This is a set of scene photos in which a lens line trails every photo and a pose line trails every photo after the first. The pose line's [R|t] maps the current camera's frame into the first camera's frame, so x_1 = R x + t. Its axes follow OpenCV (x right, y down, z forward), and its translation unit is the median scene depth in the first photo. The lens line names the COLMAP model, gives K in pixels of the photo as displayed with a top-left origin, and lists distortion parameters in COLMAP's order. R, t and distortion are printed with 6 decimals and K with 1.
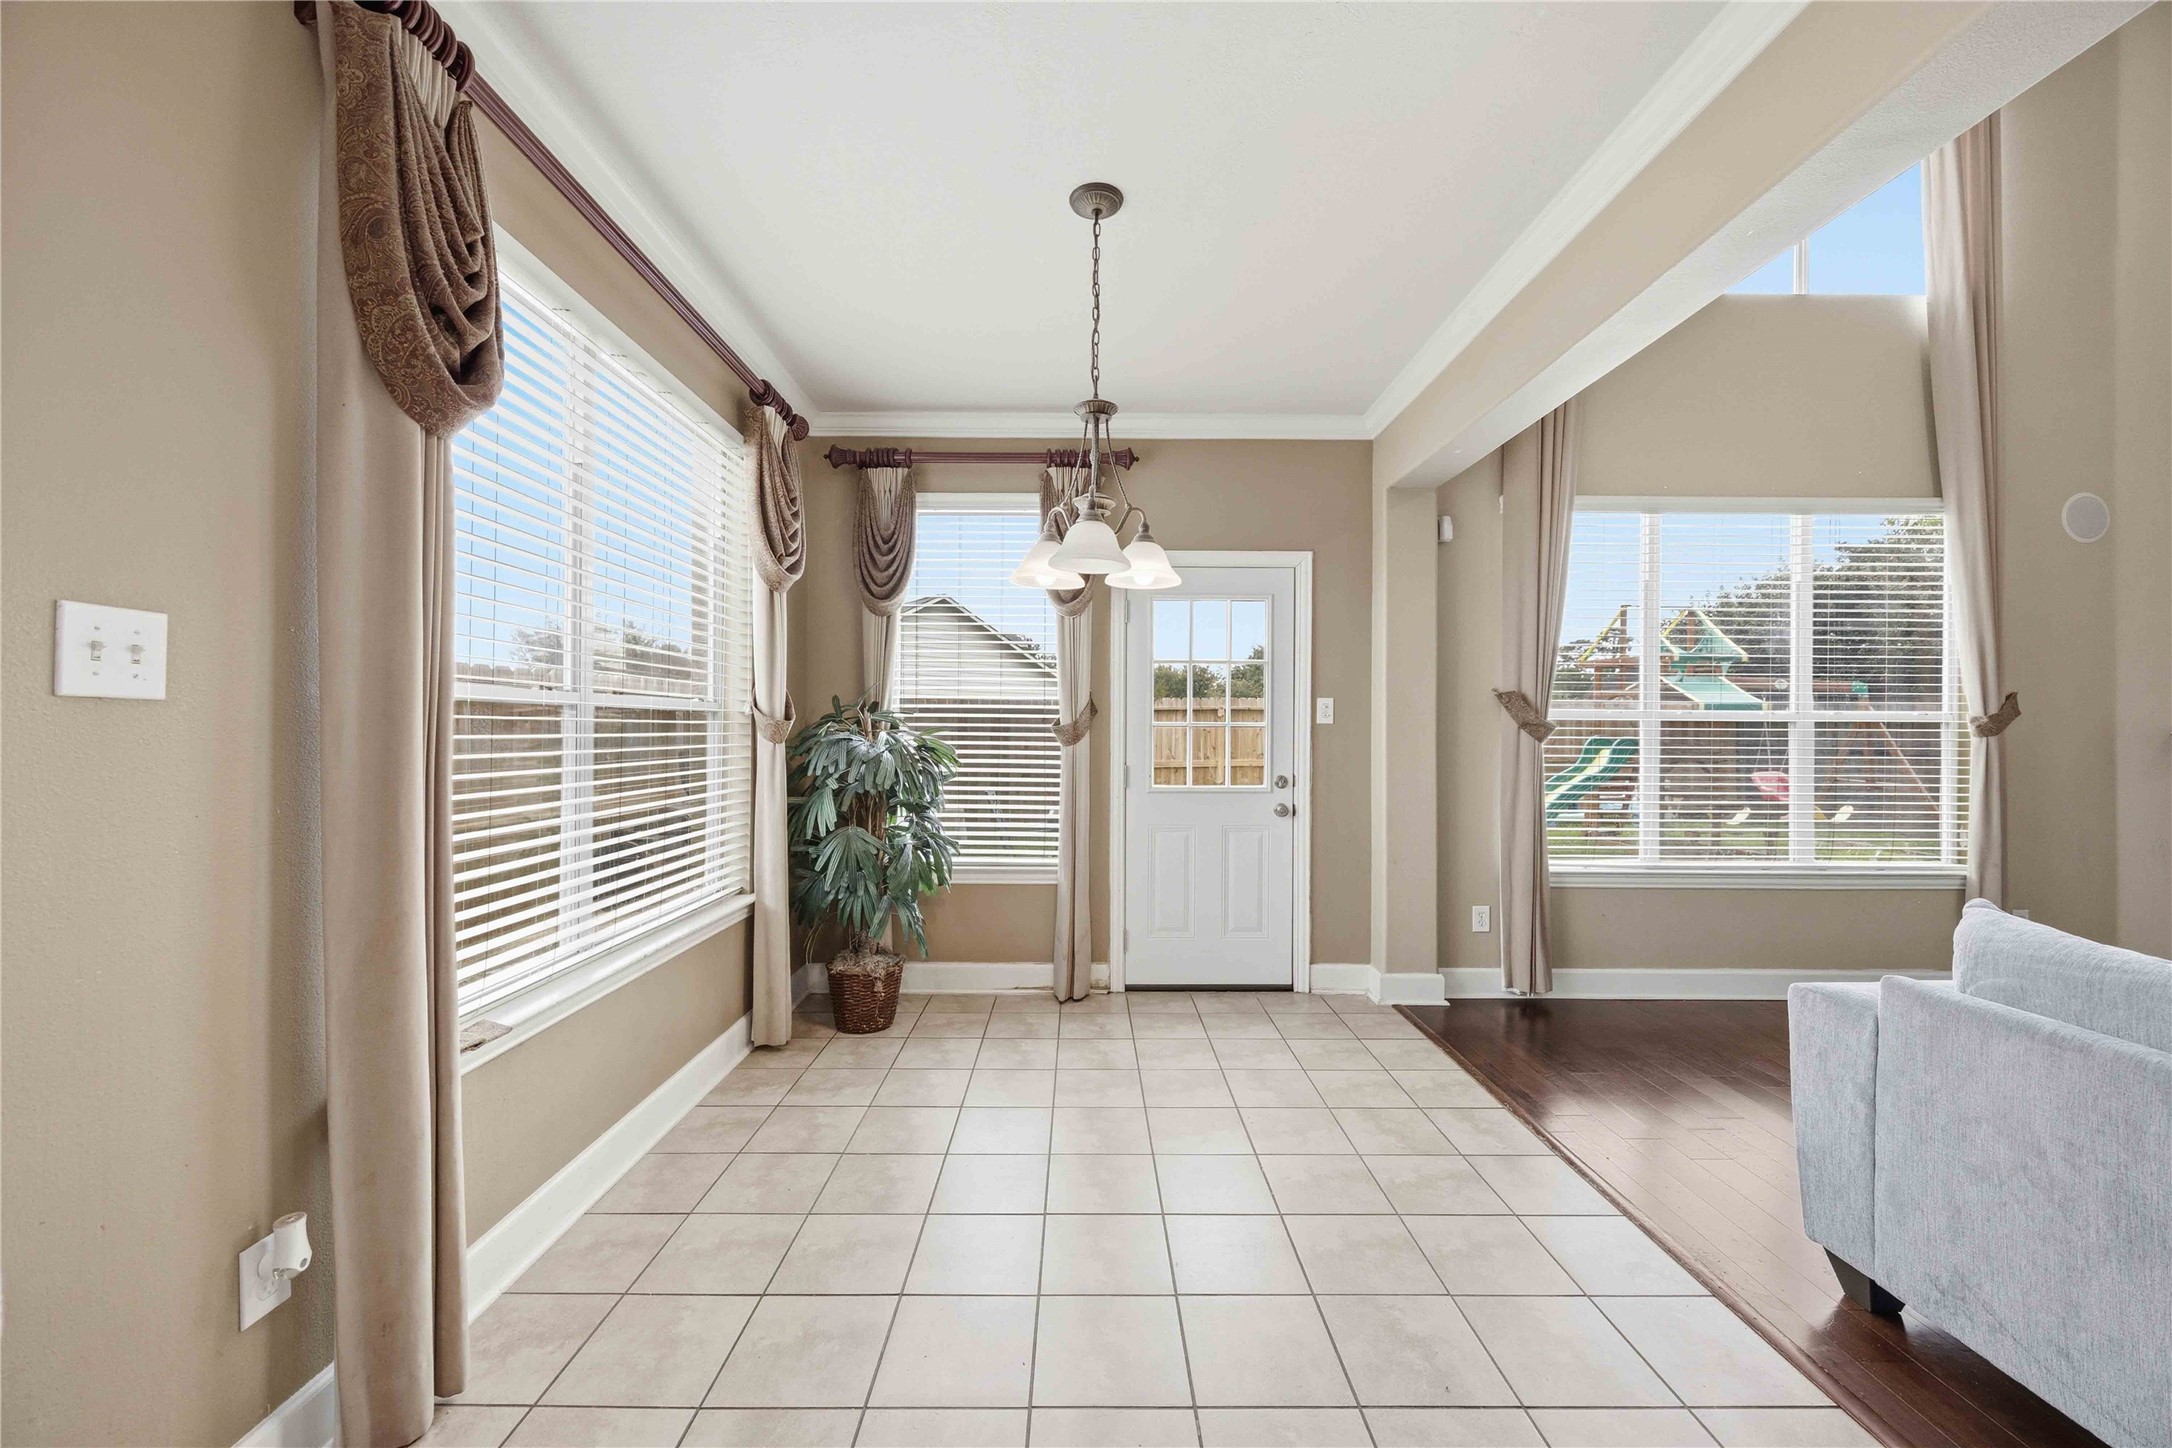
lens RADIAL K [[829.3, 0, 1080.6], [0, 829.3, 730.0], [0, 0, 1]] dist [-0.006708, 0.000809]
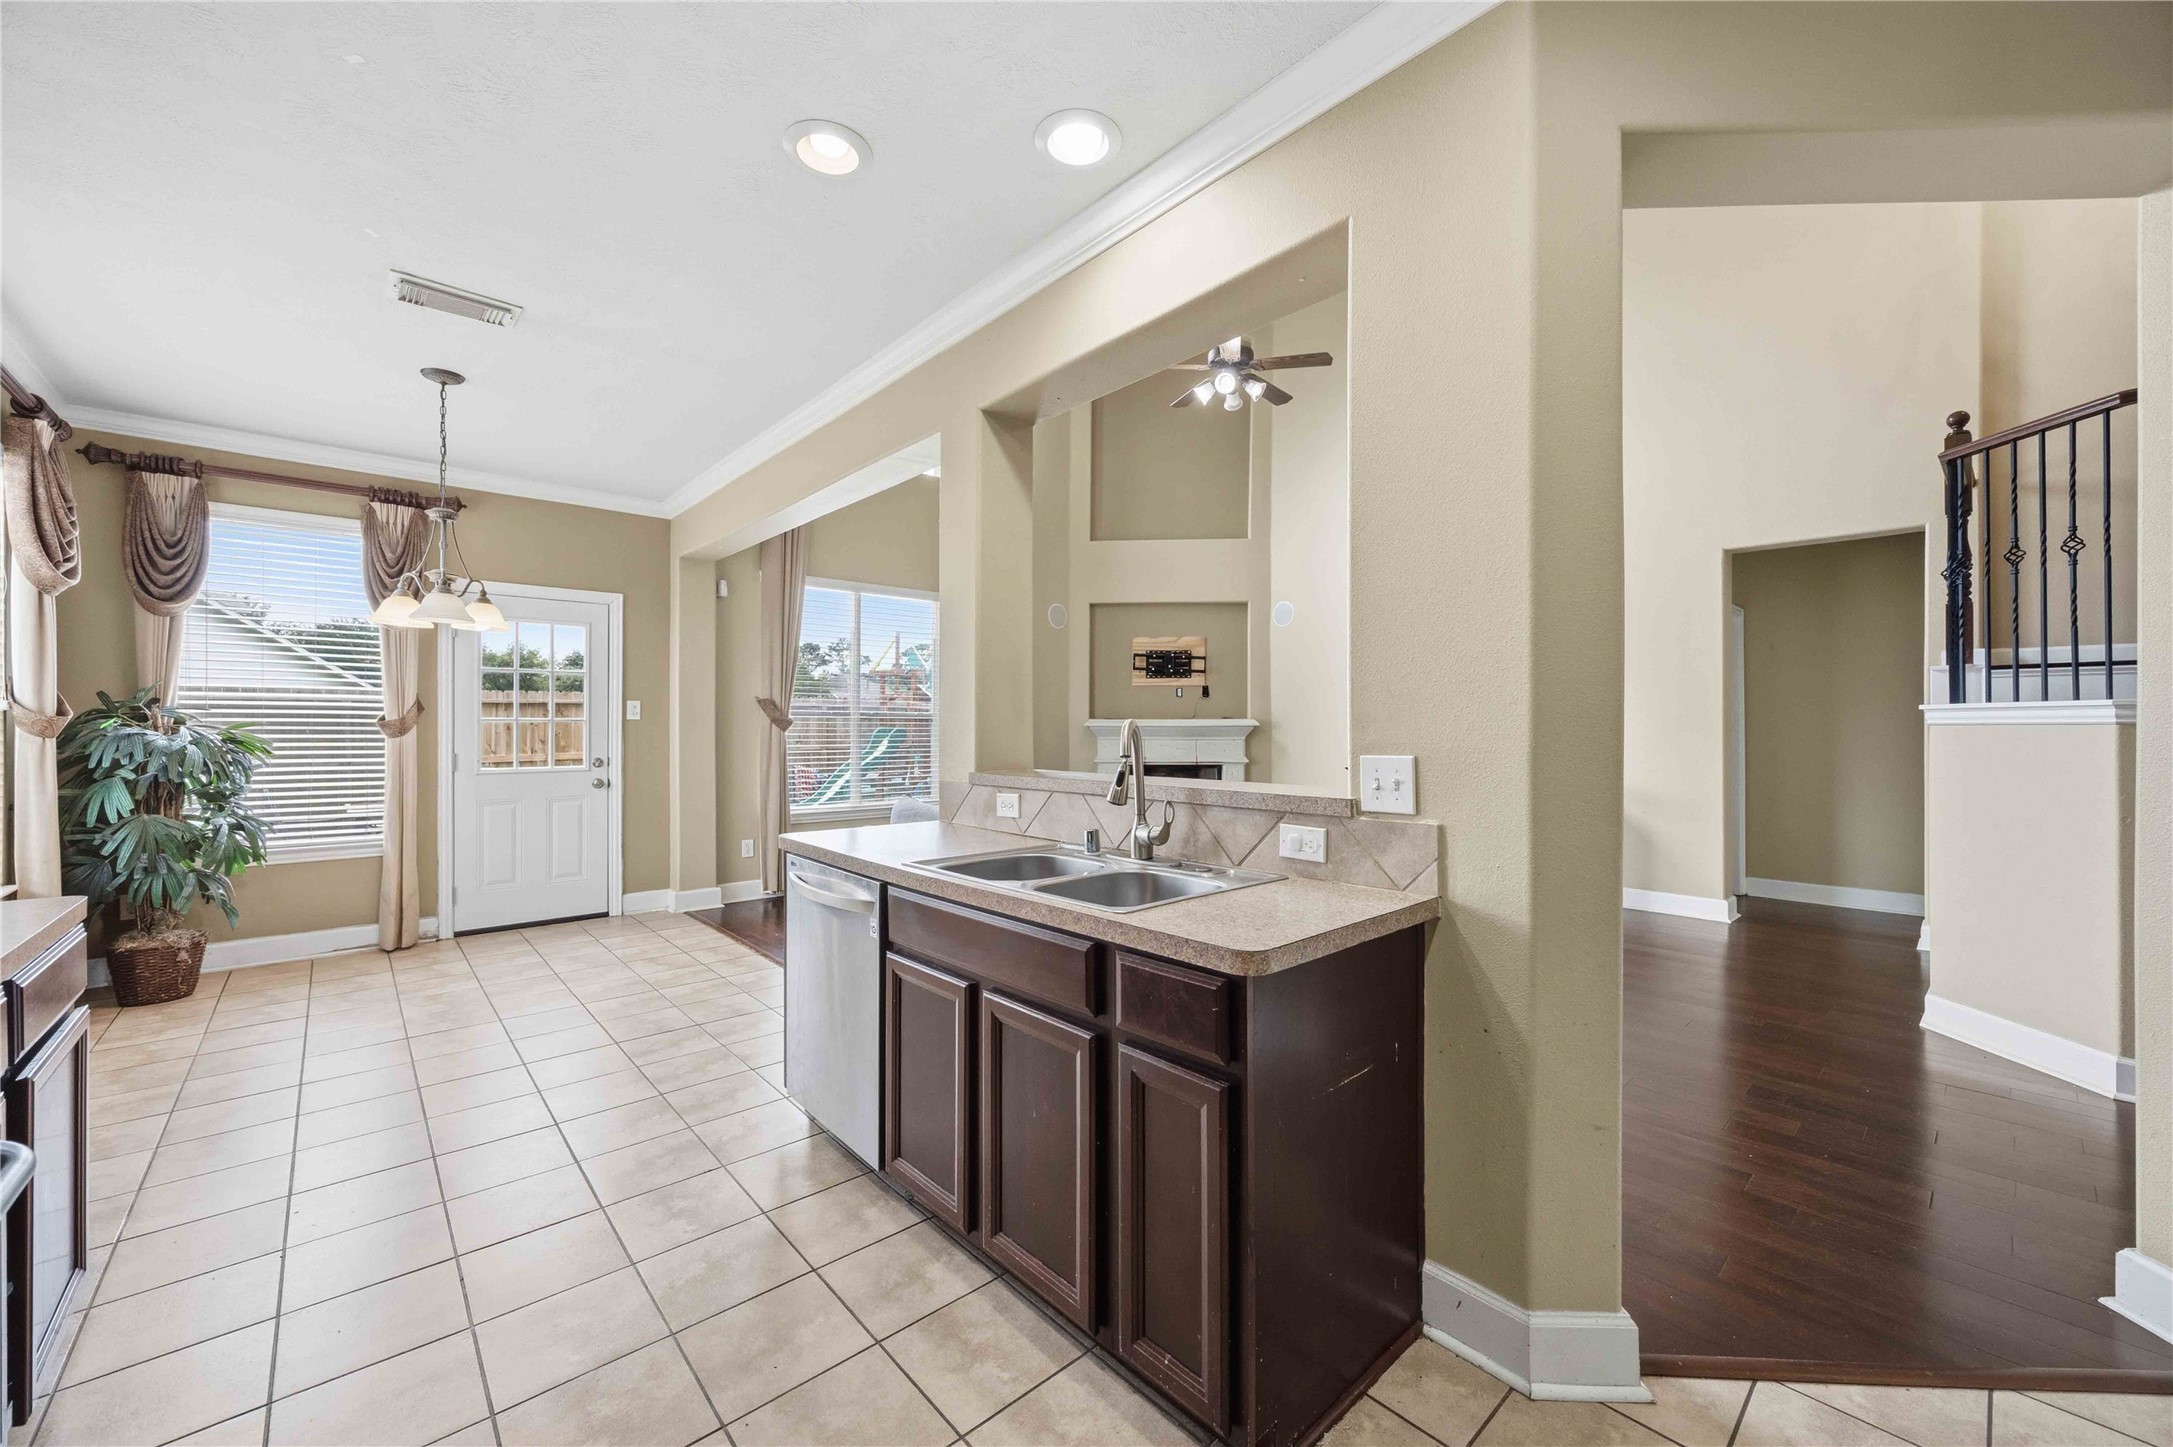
lens RADIAL K [[829.6, 0, 1090.1], [0, 829.6, 724.7], [0, 0, 1]] dist [-0.006708, 0.000809]
pose [[0.738687, -0.002893, 0.674043, -0.076273], [0.002919, 0.999995, 0.001094, 0.001634], [-0.674042, 0.001160, 0.738692, -0.552046]]
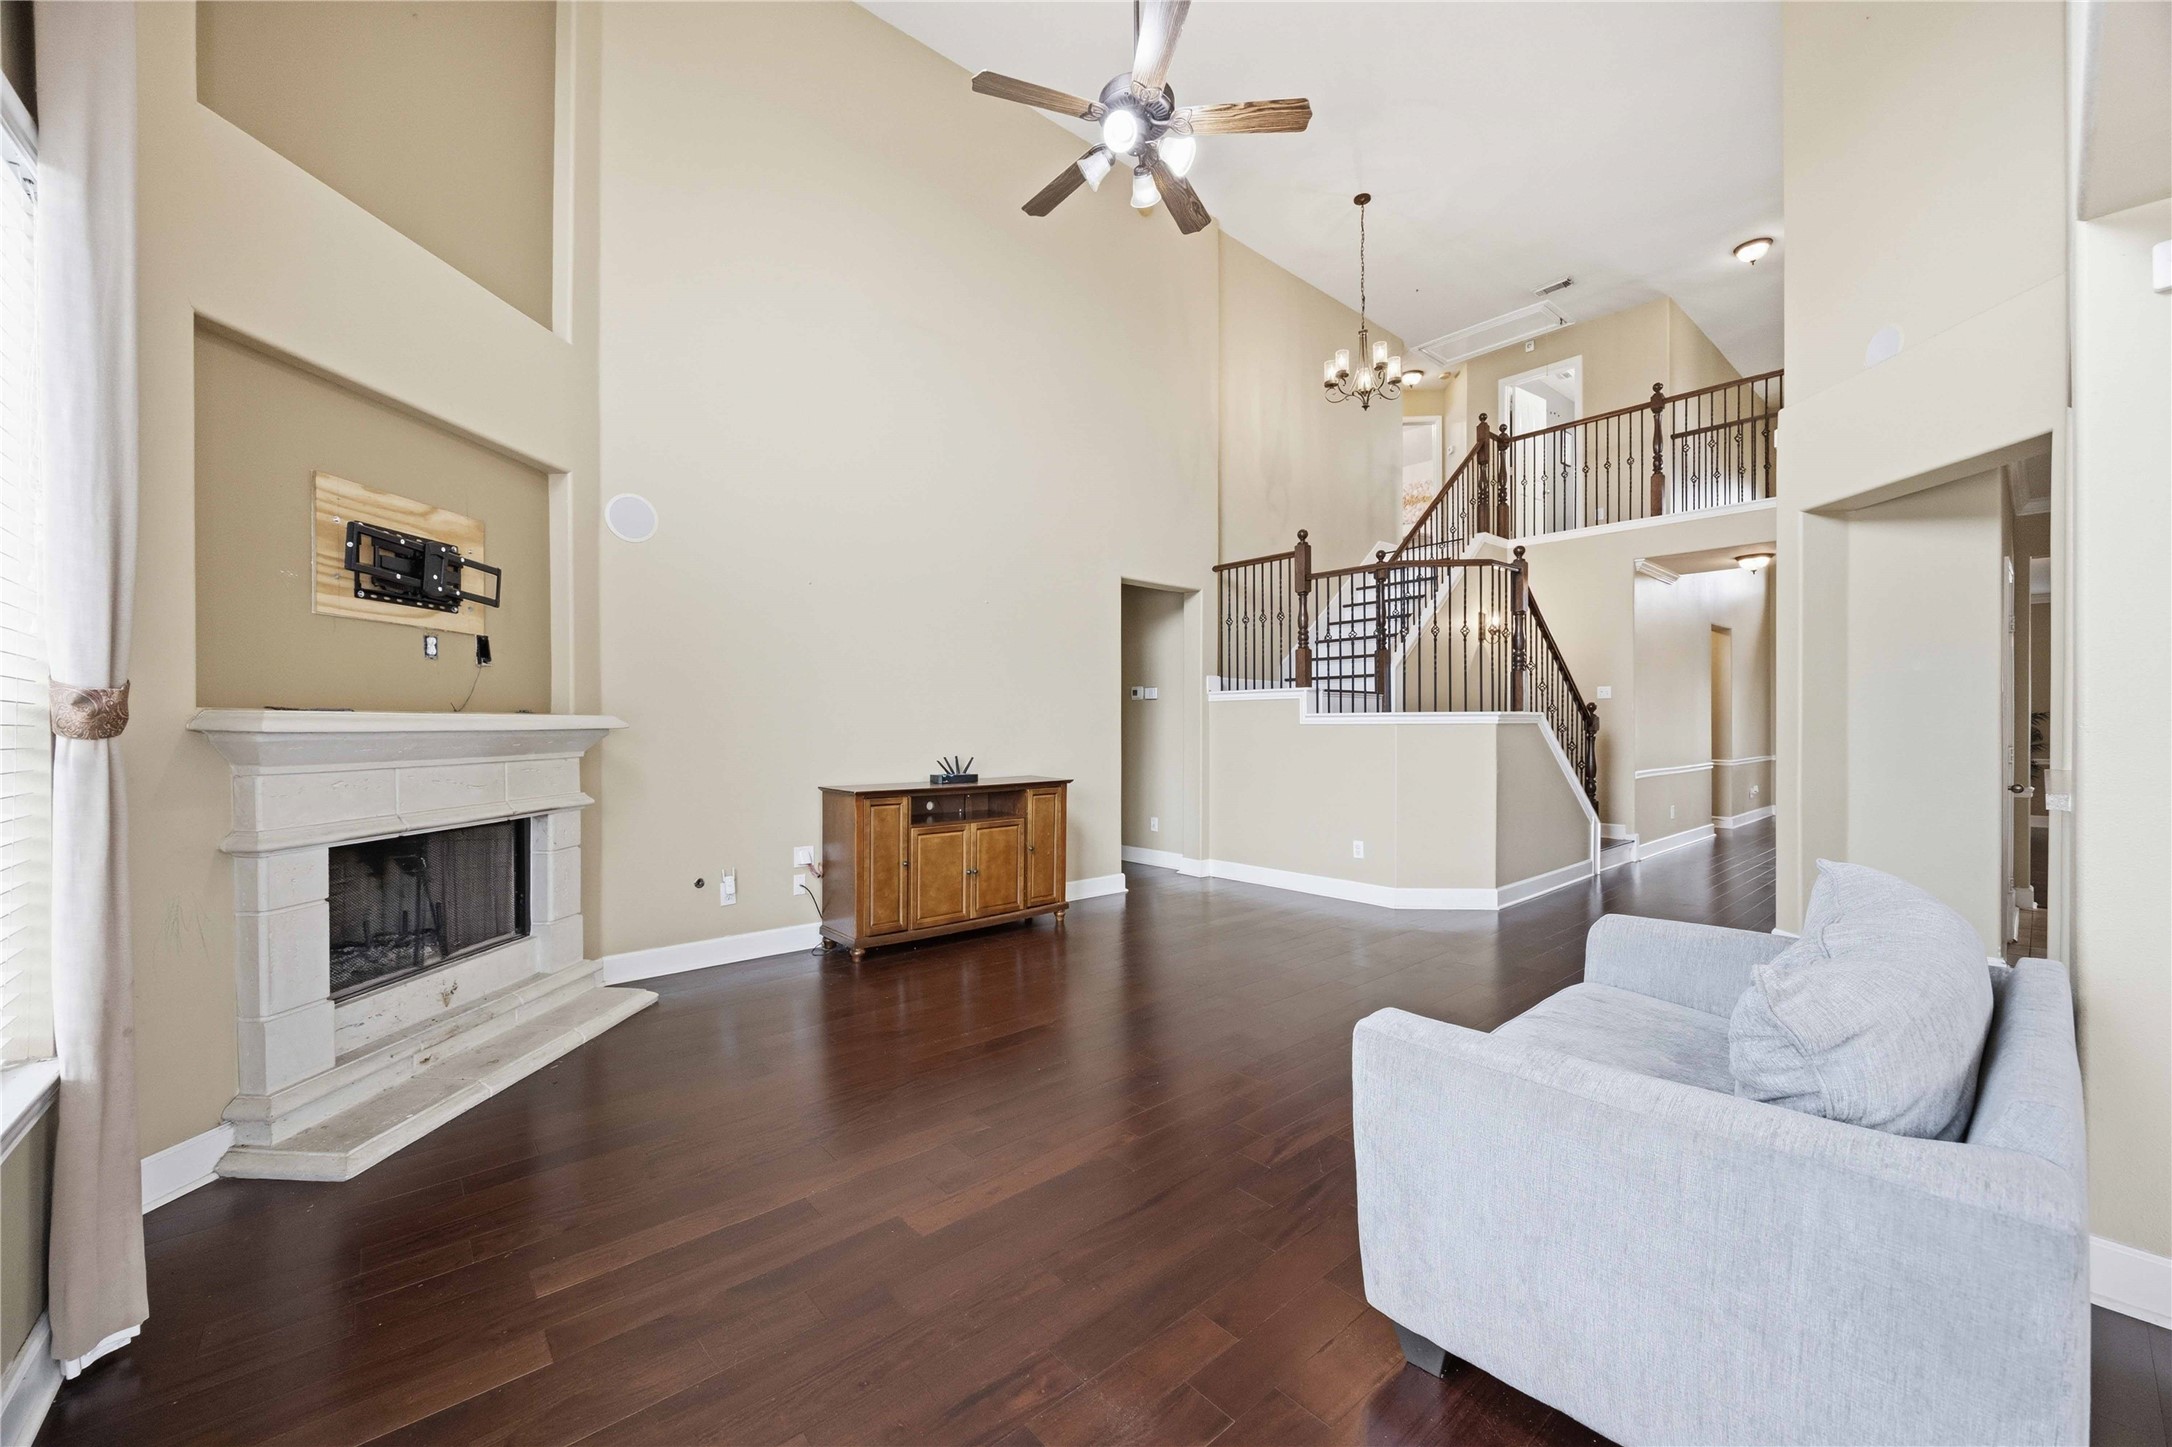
lens RADIAL K [[829.3, 0, 1081.0], [0, 829.3, 732.8], [0, 0, 1]] dist [-0.006708, 0.000809]
pose [[-0.654932, -0.008782, 0.755637, 0.446181], [0.000157, 0.999931, 0.011758, 0.001063], [-0.755688, 0.007819, -0.654885, 0.880431]]
